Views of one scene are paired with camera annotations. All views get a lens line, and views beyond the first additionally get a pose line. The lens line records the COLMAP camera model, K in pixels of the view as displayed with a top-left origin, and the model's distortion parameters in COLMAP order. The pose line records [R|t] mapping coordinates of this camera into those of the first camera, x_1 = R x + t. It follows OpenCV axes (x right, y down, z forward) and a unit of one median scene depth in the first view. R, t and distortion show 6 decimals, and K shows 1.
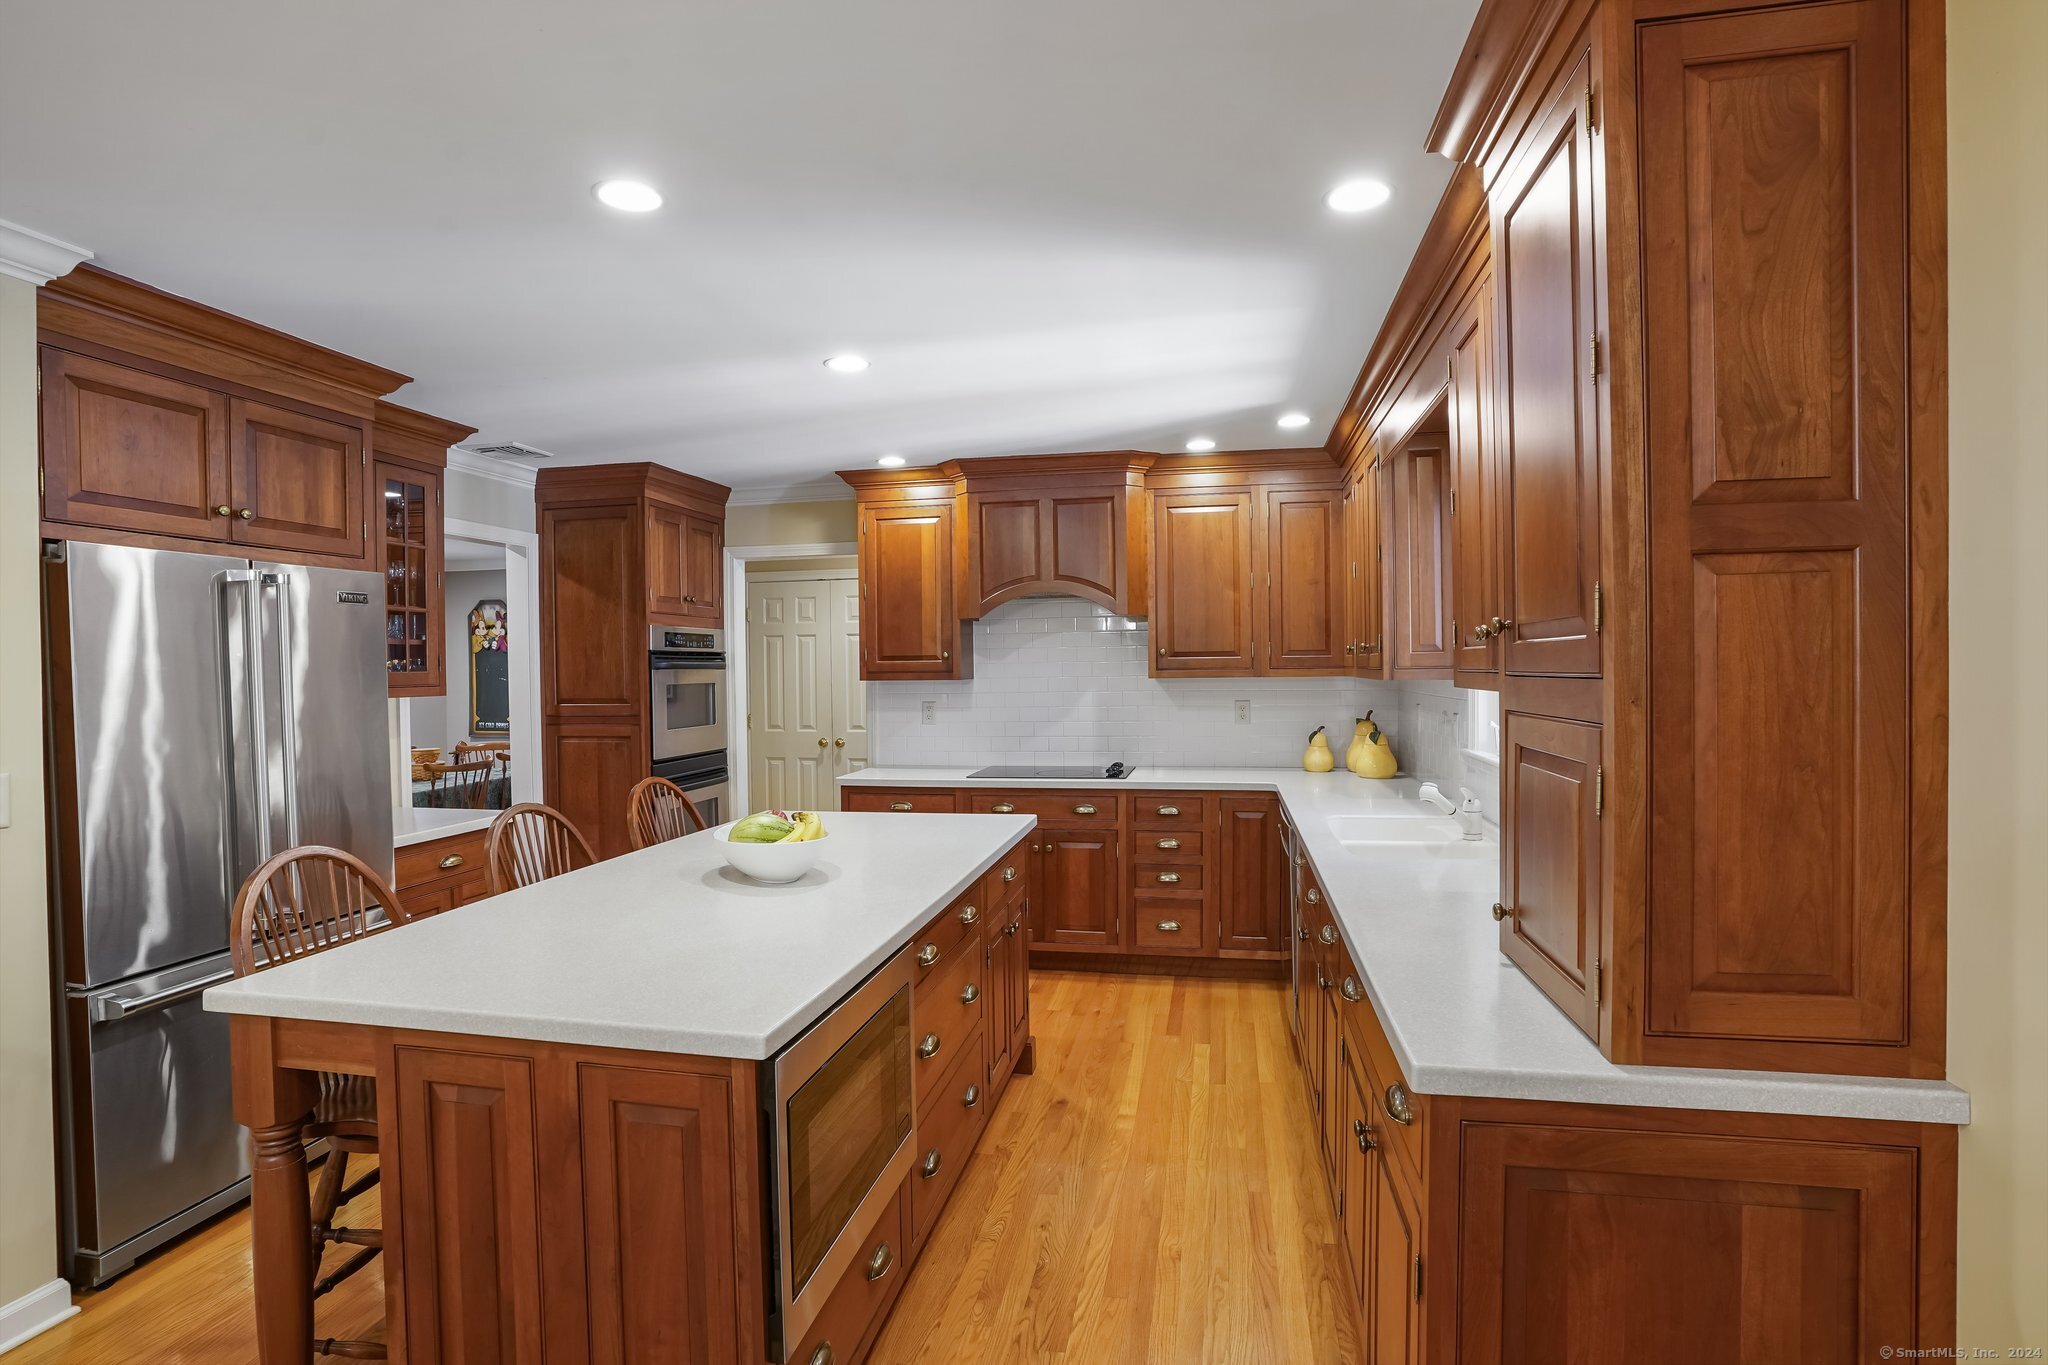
lens RADIAL K [[1008.2, 0, 1022.1], [0, 1008.2, 685.9], [0, 0, 1]] dist [-0.080069, 0.035010]
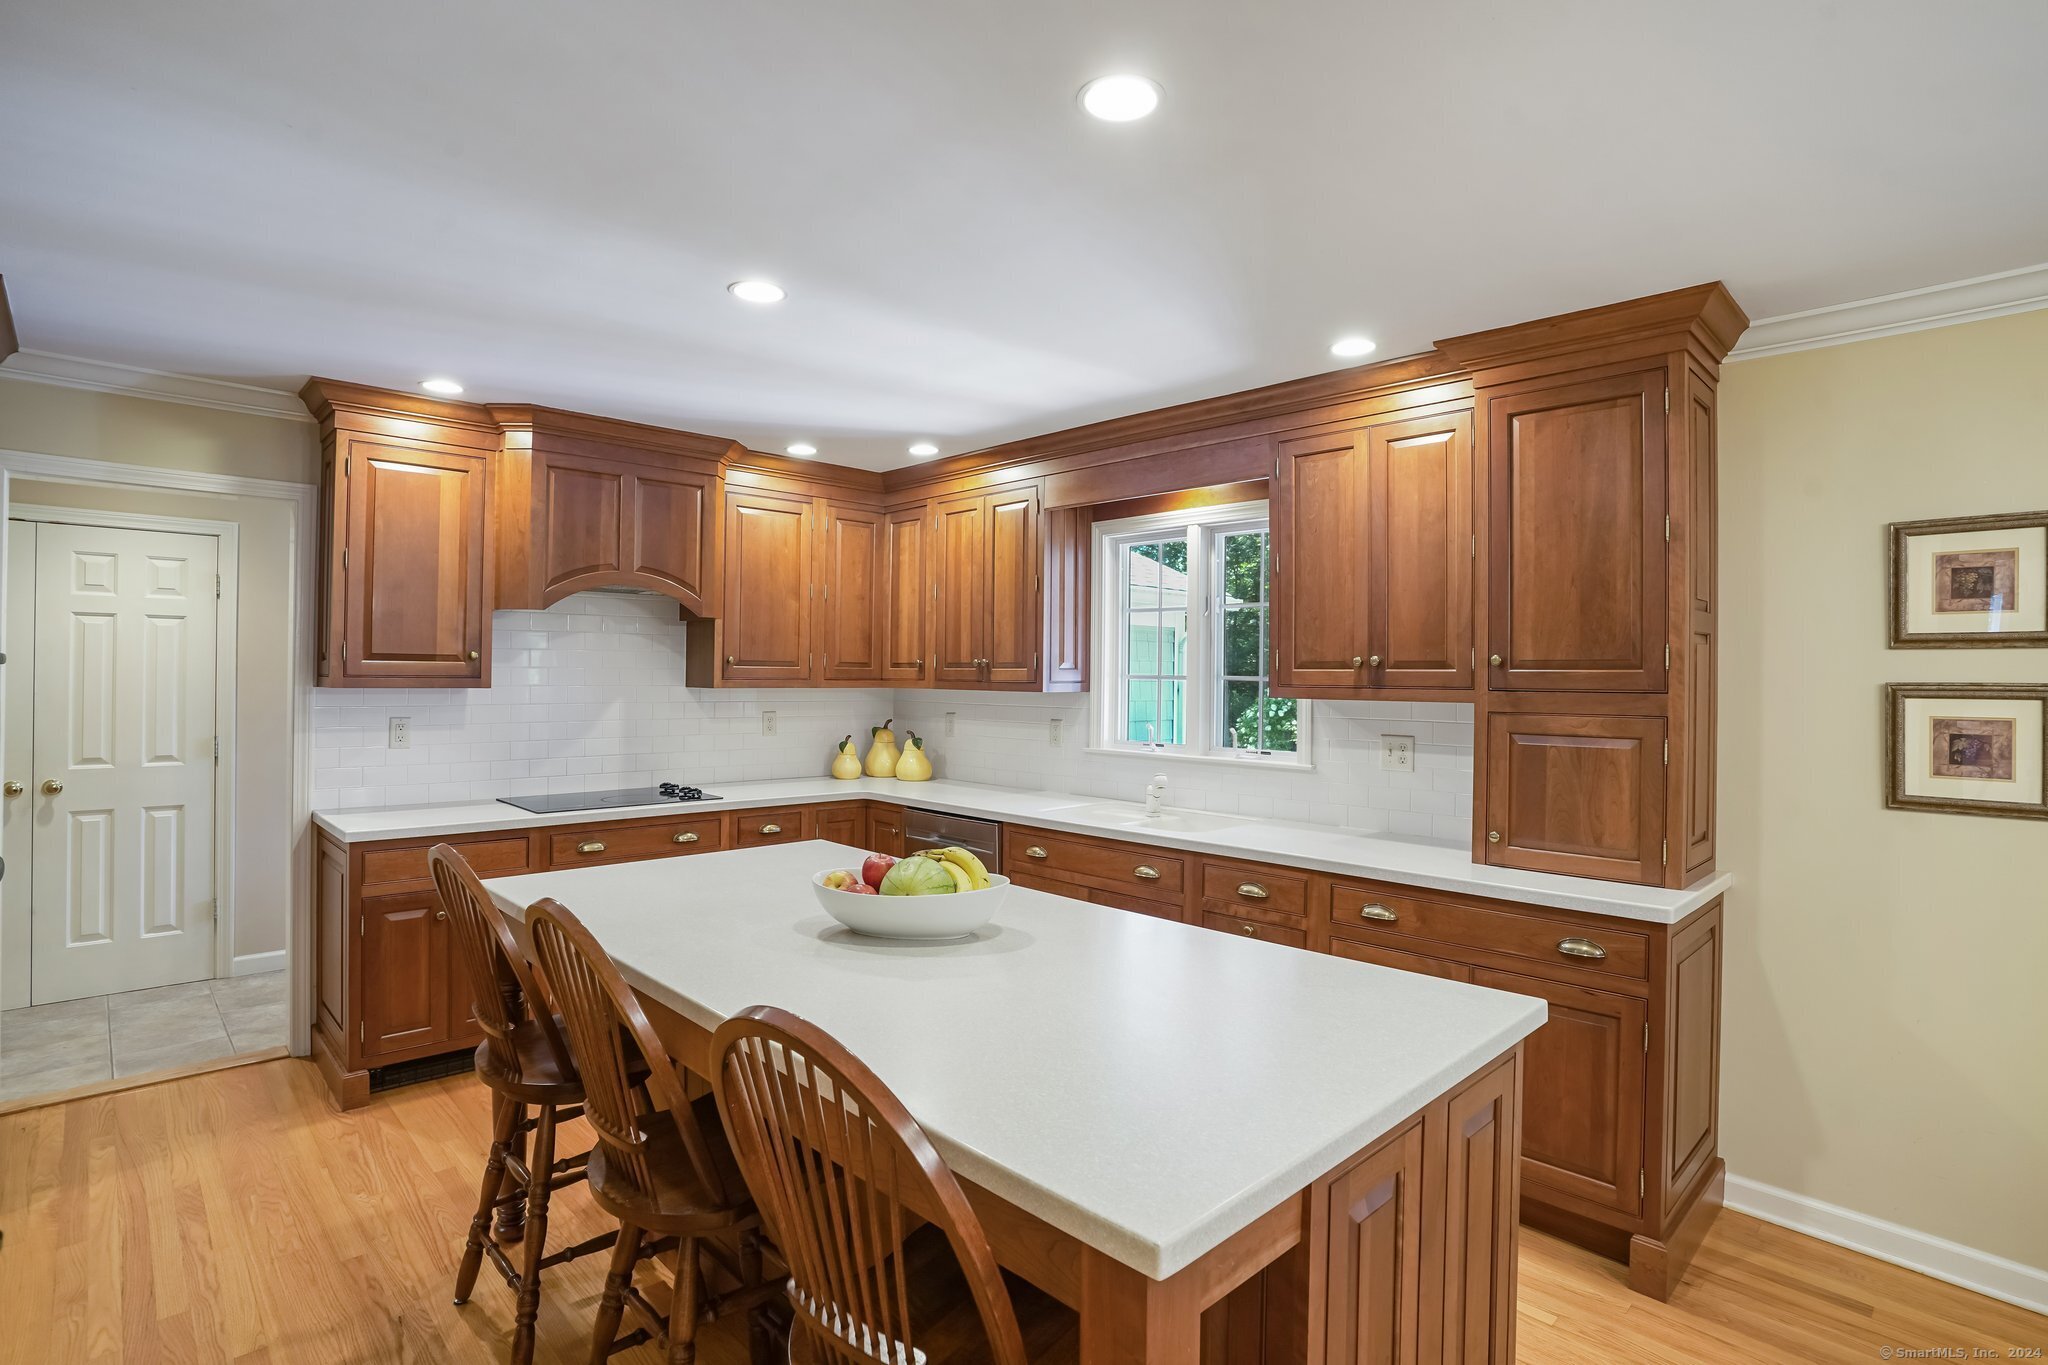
lens RADIAL K [[1008.2, 0, 1022.1], [0, 1008.2, 685.9], [0, 0, 1]] dist [-0.080069, 0.035010]
pose [[0.577259, 0.010230, 0.816497, -0.464604], [-0.001107, 0.999930, -0.011745, 0.000565], [-0.816560, 0.005876, 0.577230, 0.248726]]
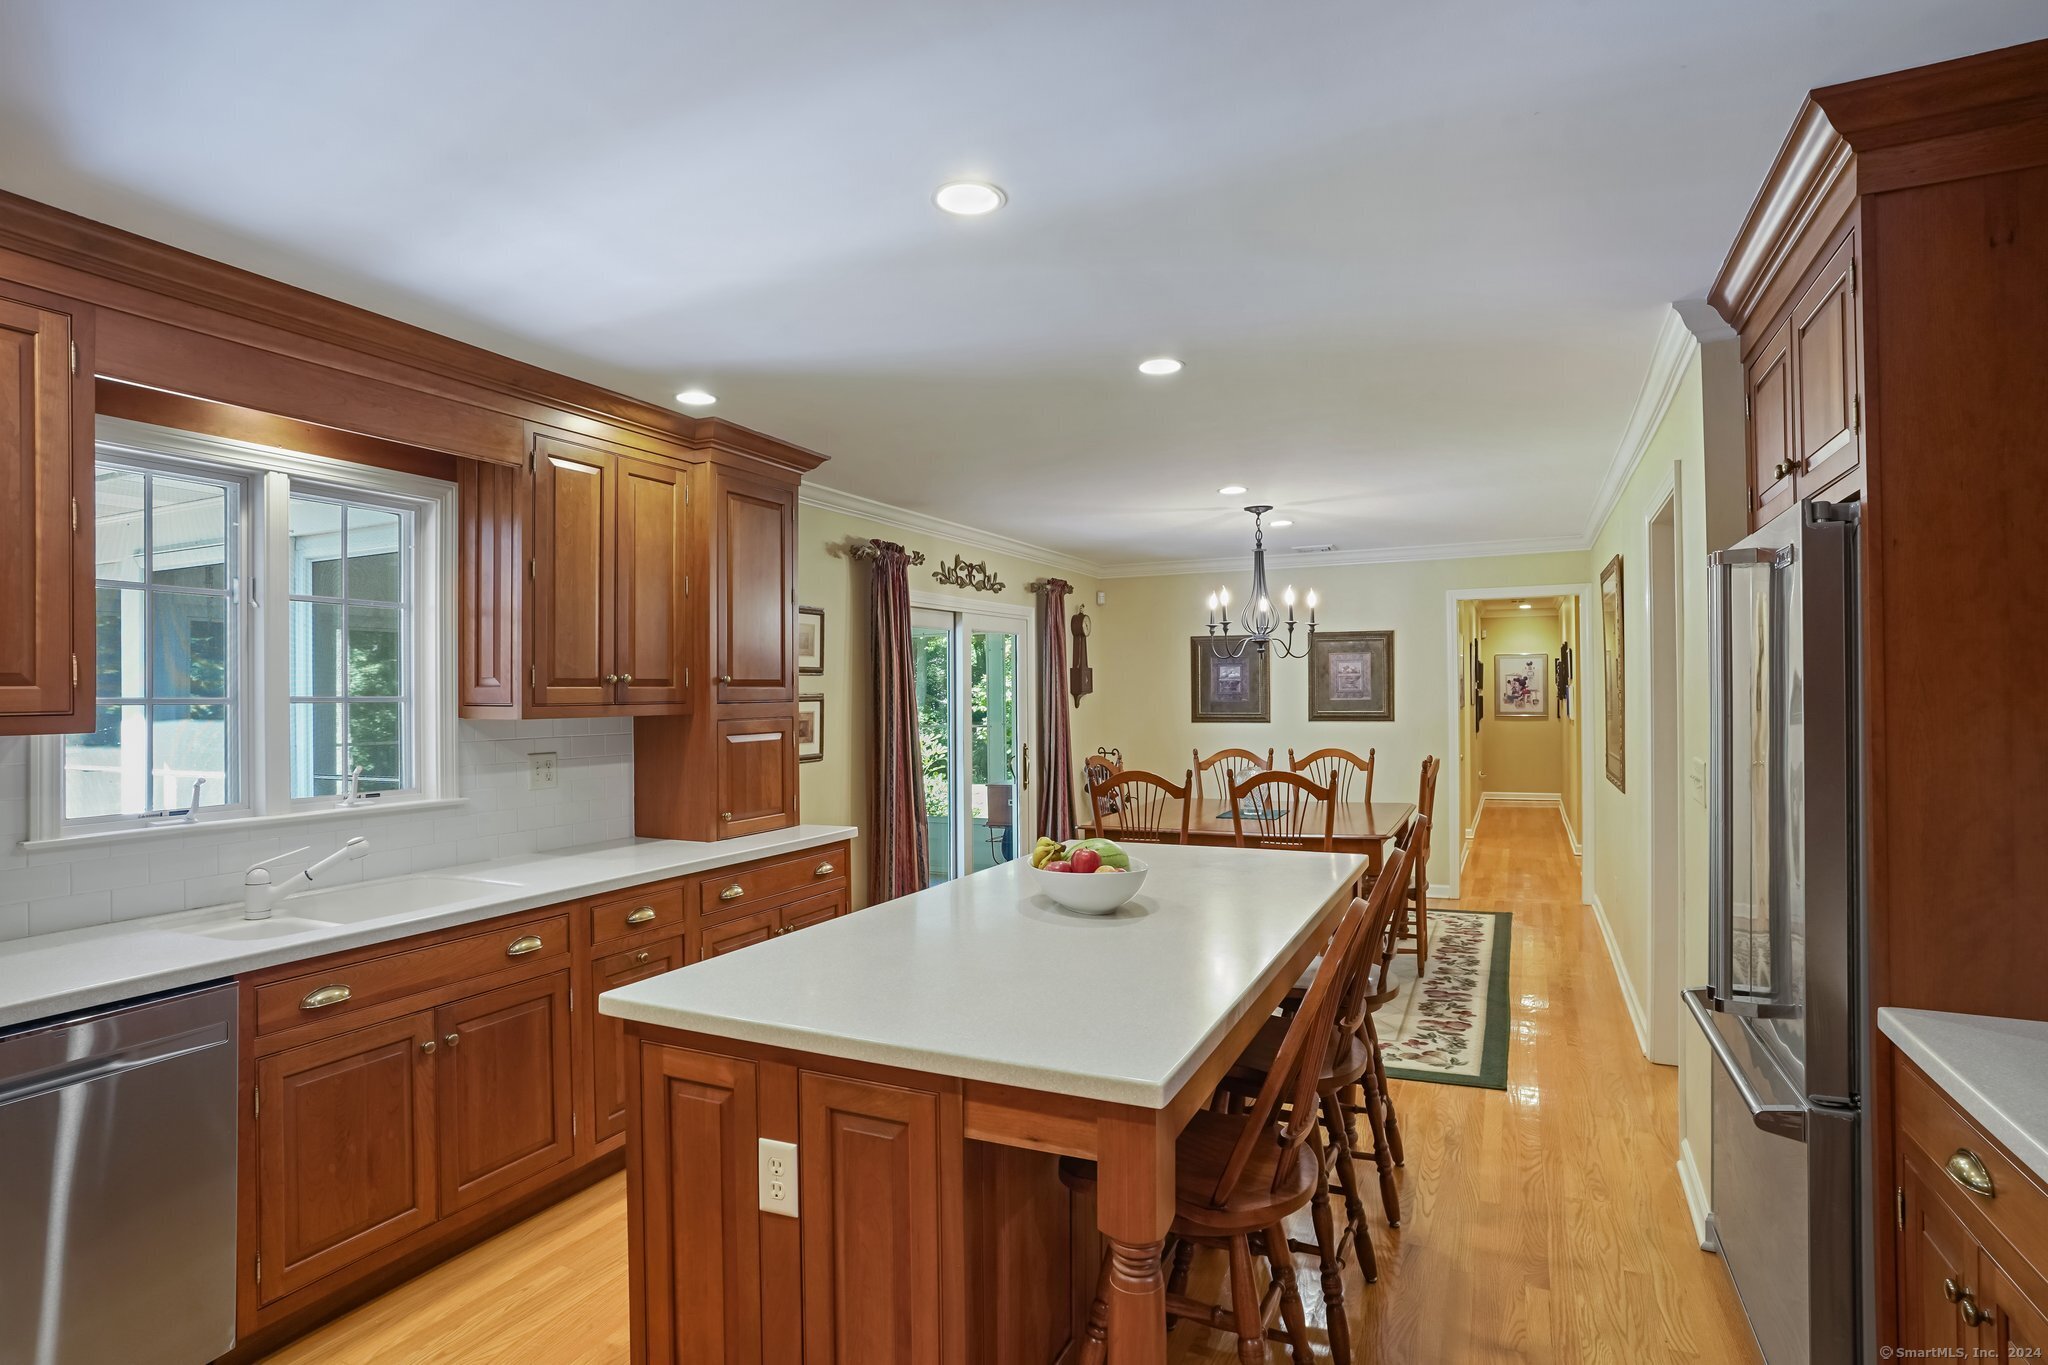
lens RADIAL K [[1085.5, 0, 1024.0], [0, 1085.5, 682.5], [0, 0, 1]] dist [-0.066114, 0.040034]
pose [[-0.971407, 0.022754, 0.236328, -0.233548], [0.024735, 0.999679, 0.005423, -0.019283], [-0.236129, 0.011114, -0.971658, 1.136731]]
